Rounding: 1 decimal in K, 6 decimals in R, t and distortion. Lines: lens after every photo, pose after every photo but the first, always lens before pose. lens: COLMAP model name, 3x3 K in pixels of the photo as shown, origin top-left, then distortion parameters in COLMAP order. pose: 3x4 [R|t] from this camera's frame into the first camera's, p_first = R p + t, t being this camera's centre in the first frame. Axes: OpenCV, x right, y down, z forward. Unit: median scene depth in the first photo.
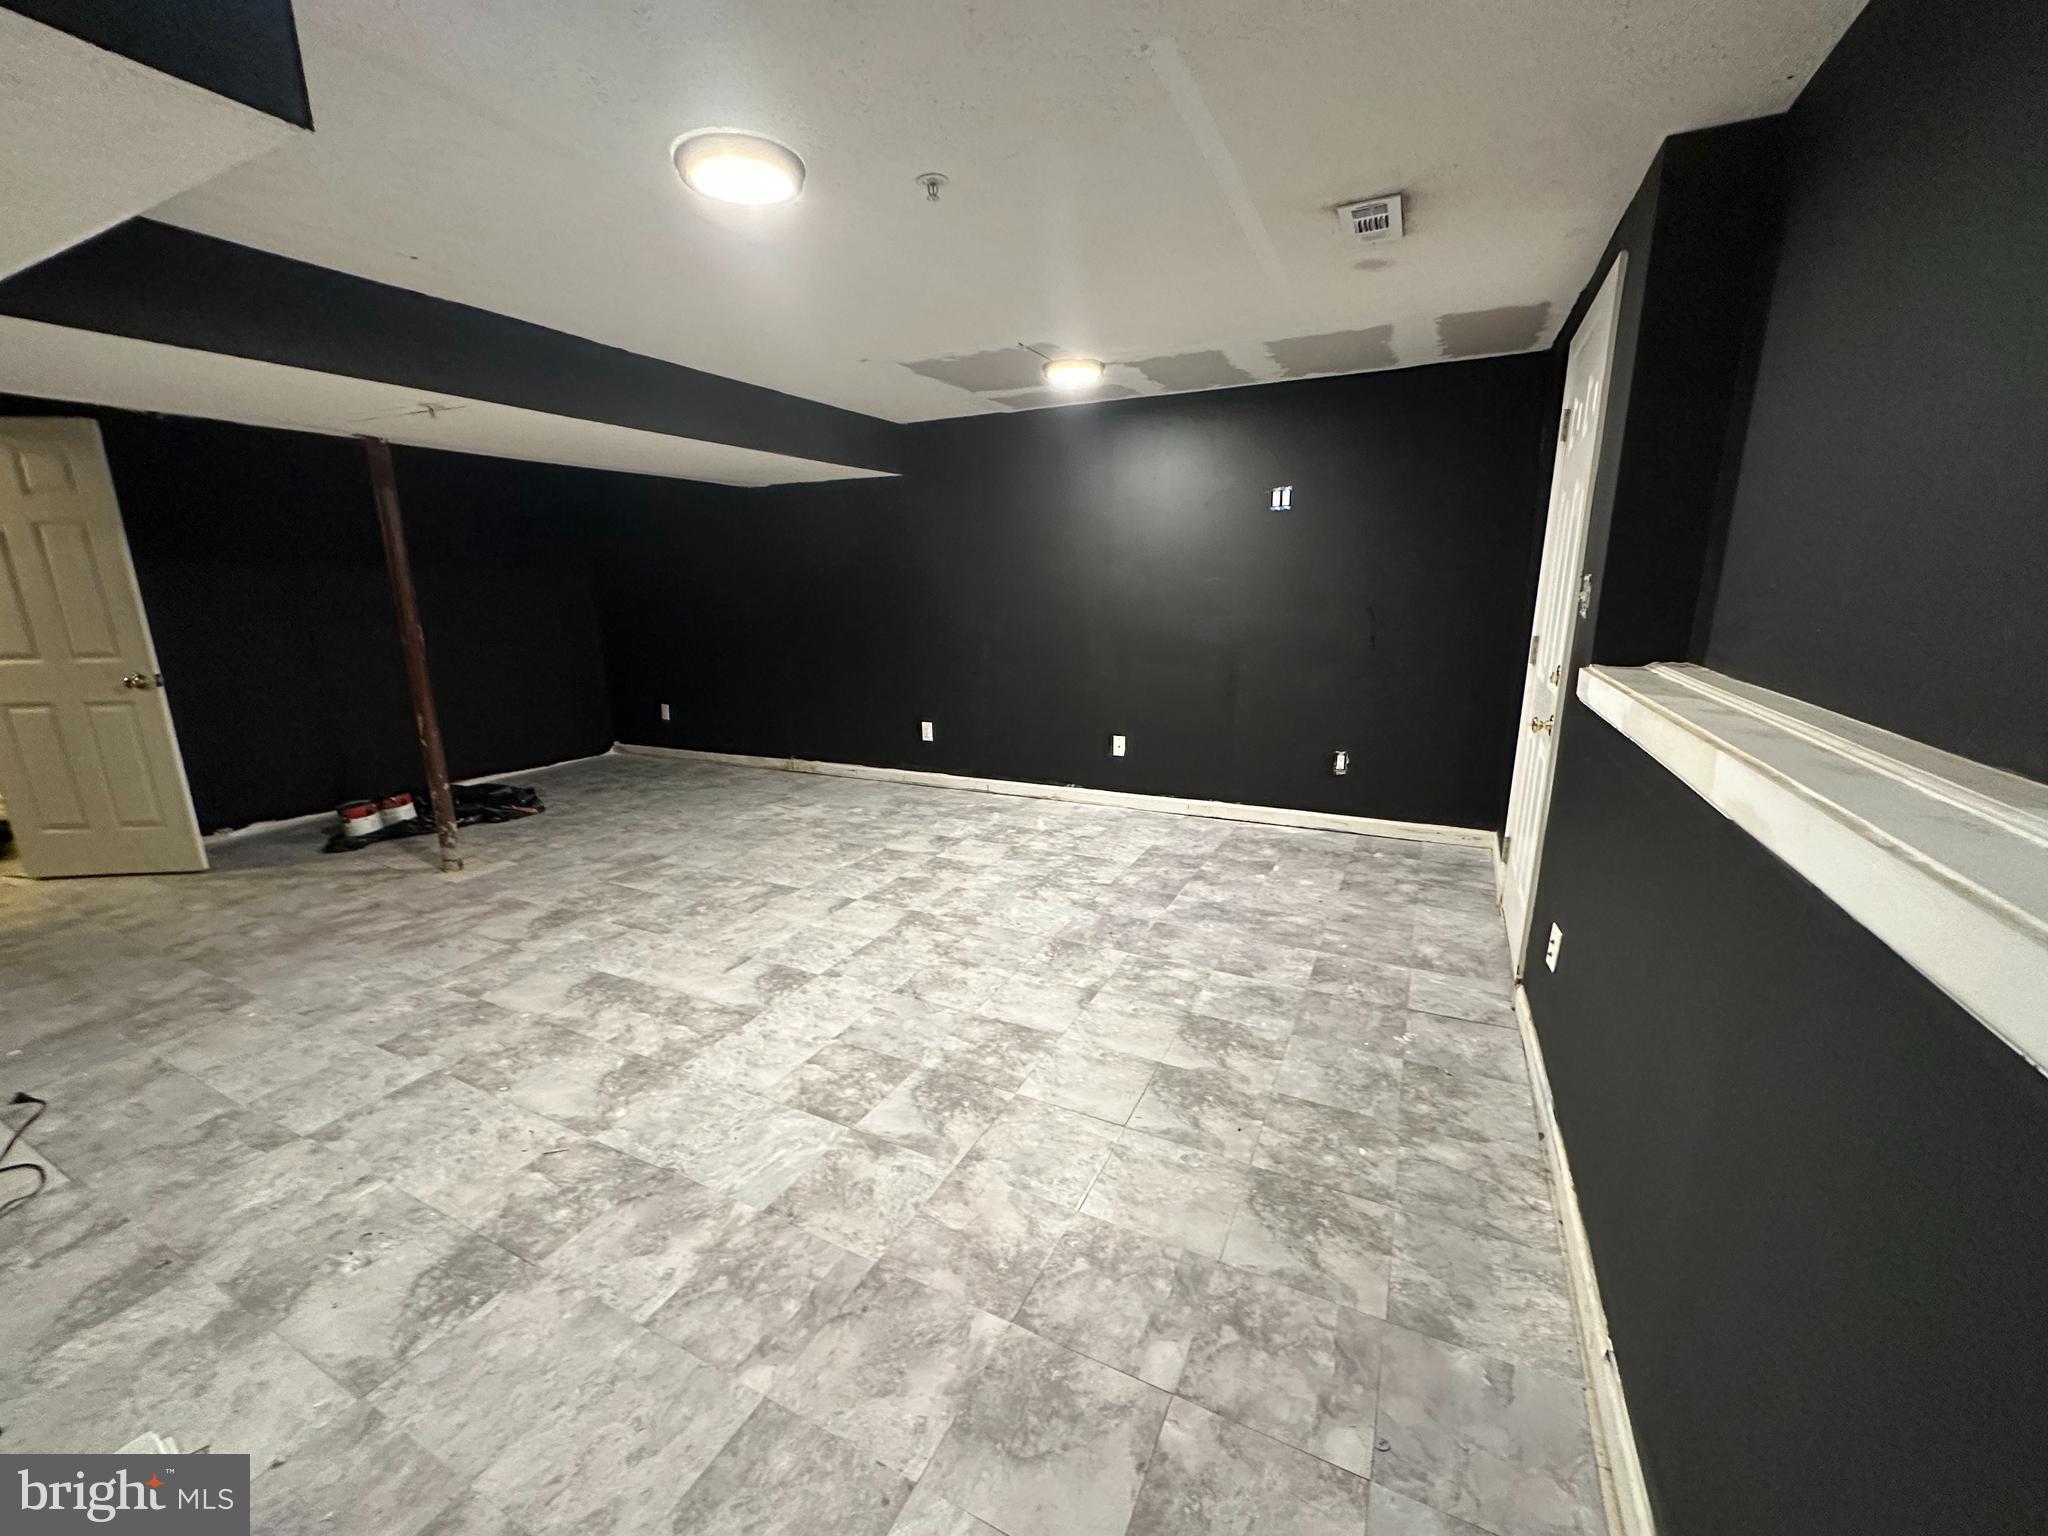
lens RADIAL K [[817.4, 0, 1023.8], [0, 817.4, 766.6], [0, 0, 1]] dist [-0.004535, 0.000852]
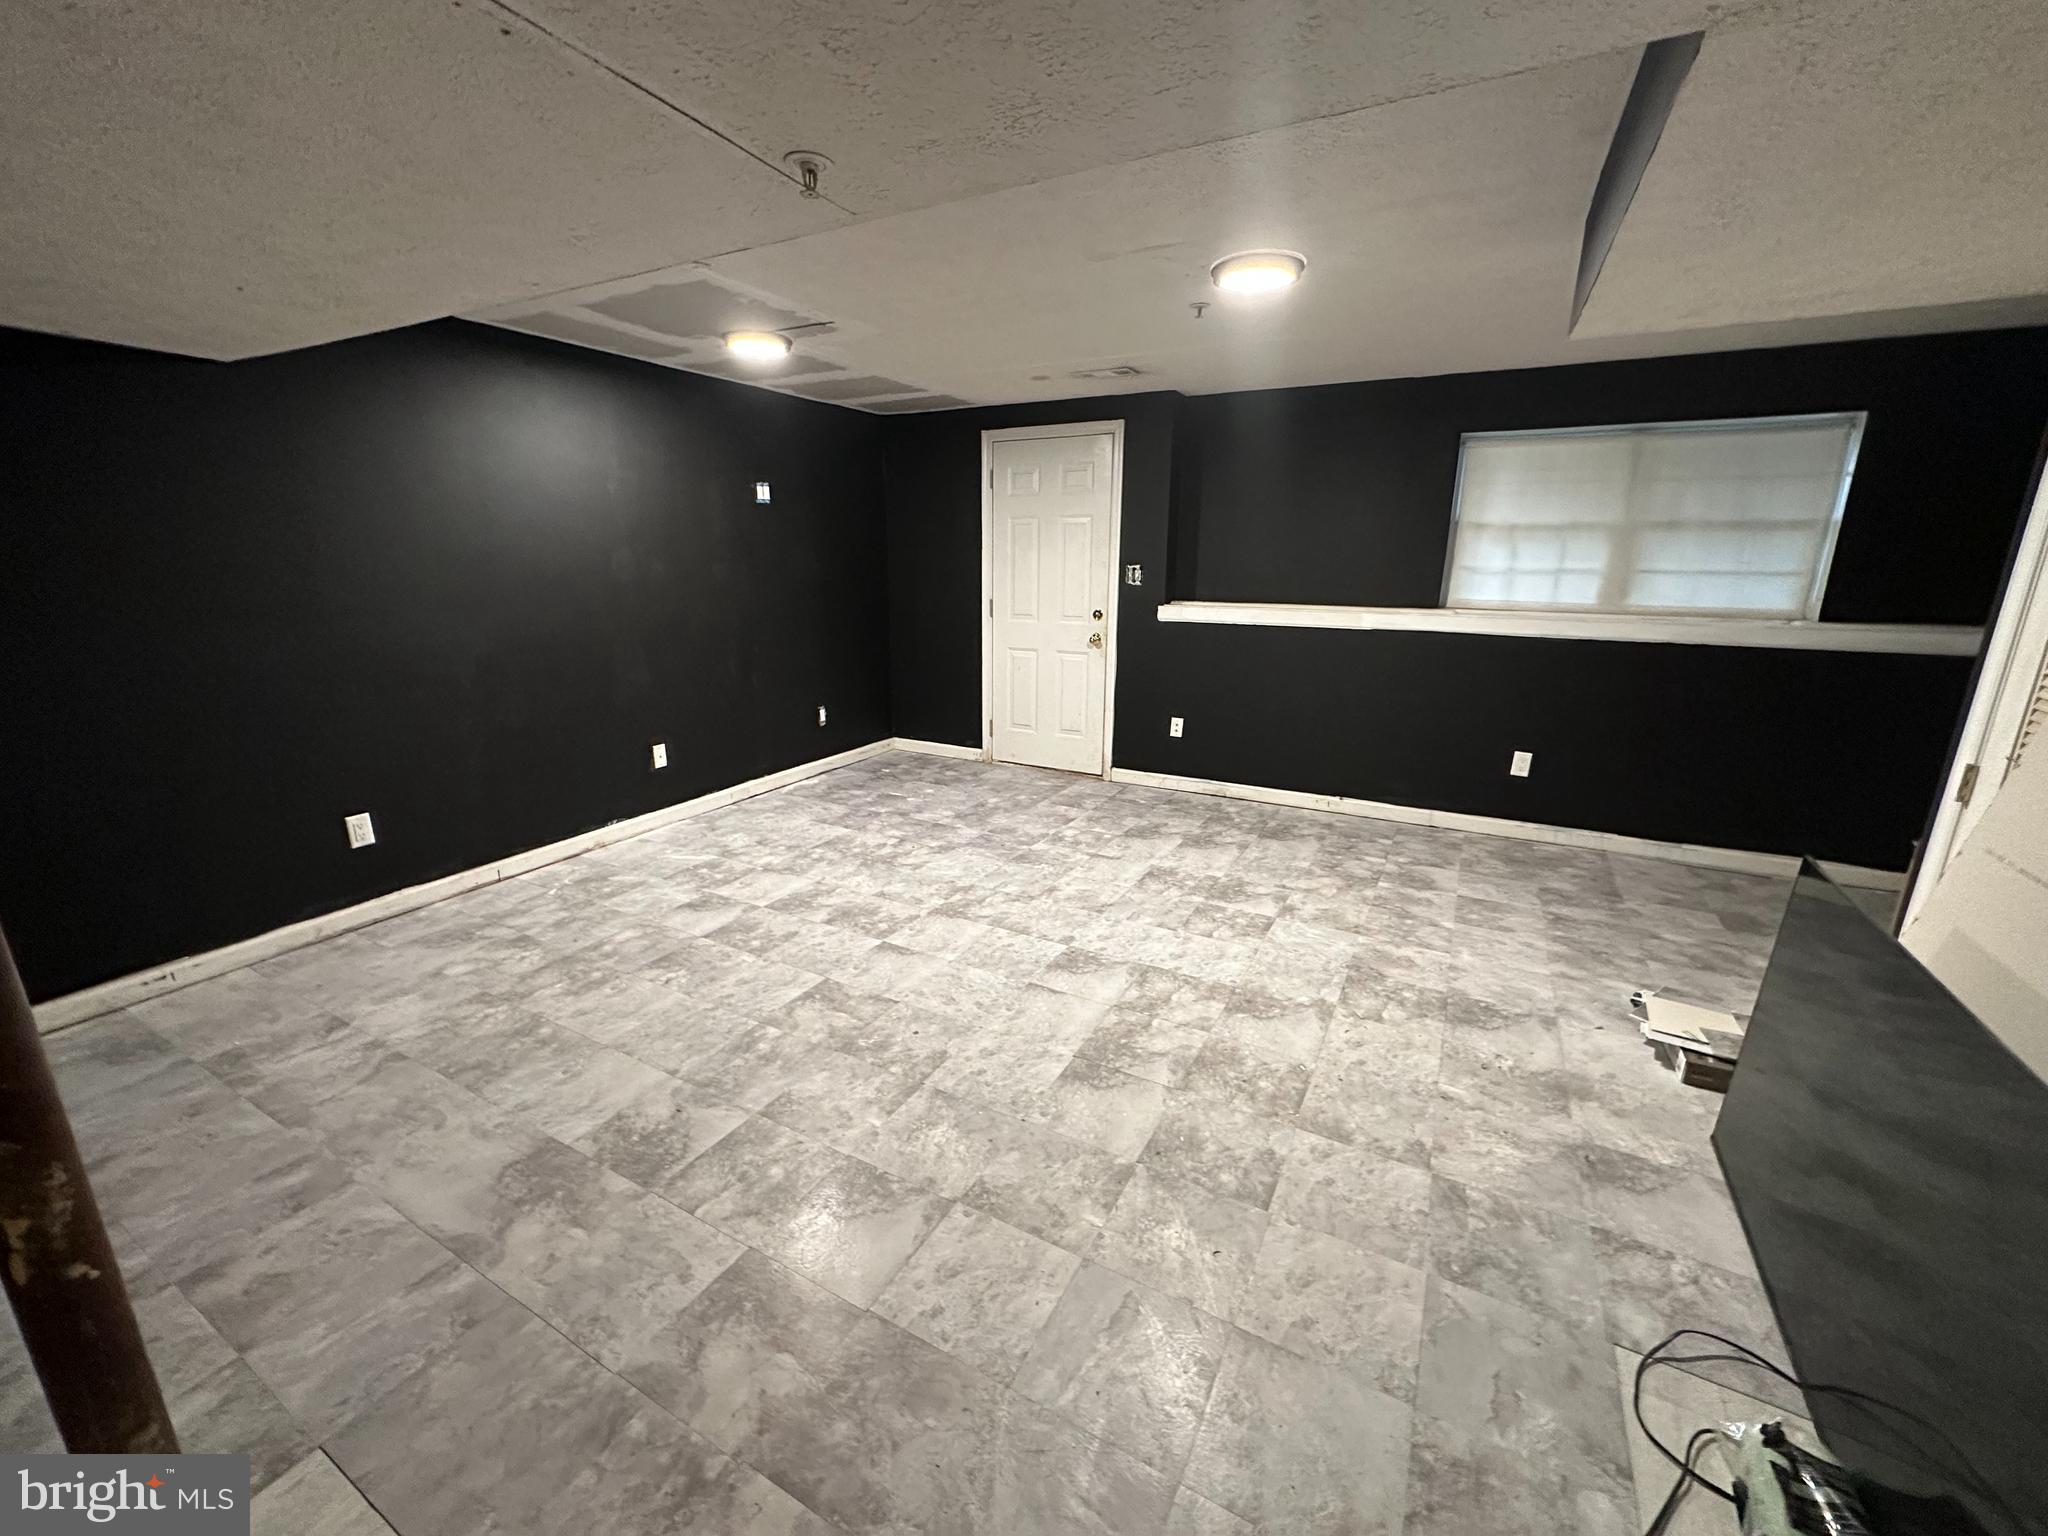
lens RADIAL K [[817.4, 0, 1023.8], [0, 817.4, 774.5], [0, 0, 1]] dist [-0.004535, 0.000852]
pose [[0.038961, -0.247147, 0.968195, -1.217734], [0.218478, 0.947593, 0.233096, -0.211220], [-0.975064, 0.202448, 0.090915, 0.919567]]
